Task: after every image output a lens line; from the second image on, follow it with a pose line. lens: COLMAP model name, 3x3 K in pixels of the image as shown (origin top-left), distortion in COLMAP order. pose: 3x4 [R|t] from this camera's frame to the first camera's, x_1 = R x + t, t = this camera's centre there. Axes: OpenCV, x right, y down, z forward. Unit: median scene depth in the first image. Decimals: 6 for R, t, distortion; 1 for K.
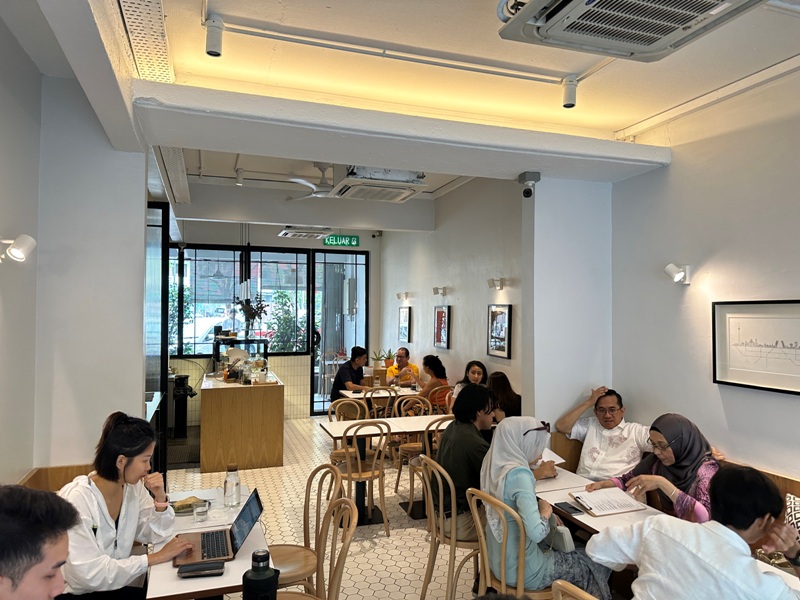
lens RADIAL K [[556.9, 0, 405.4], [0, 556.9, 296.9], [0, 0, 1]] dist [-0.004832, -0.003924]
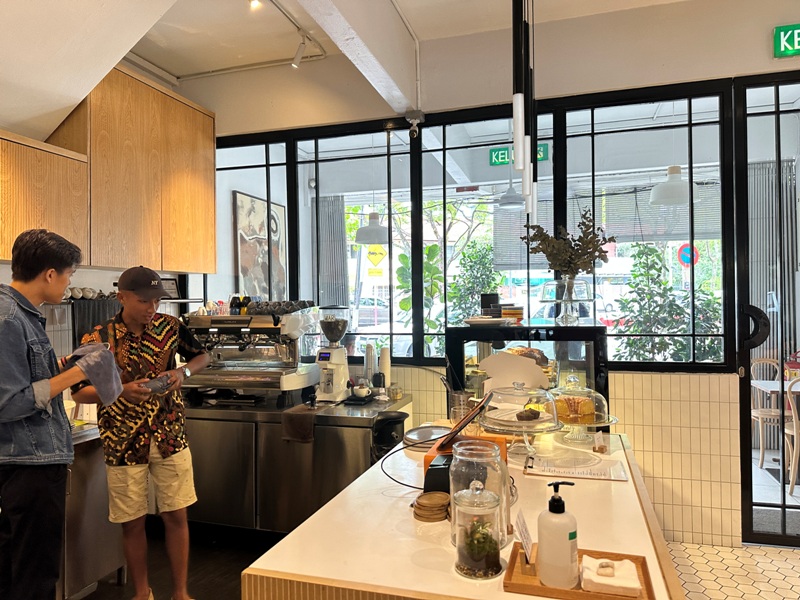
lens RADIAL K [[556.9, 0, 405.4], [0, 556.9, 296.9], [0, 0, 1]] dist [-0.004832, -0.003924]
pose [[0.813490, -0.017979, -0.581302, -0.136217], [0.028884, 0.999538, 0.009506, 0.045509], [0.580862, -0.024523, 0.813633, 0.585313]]
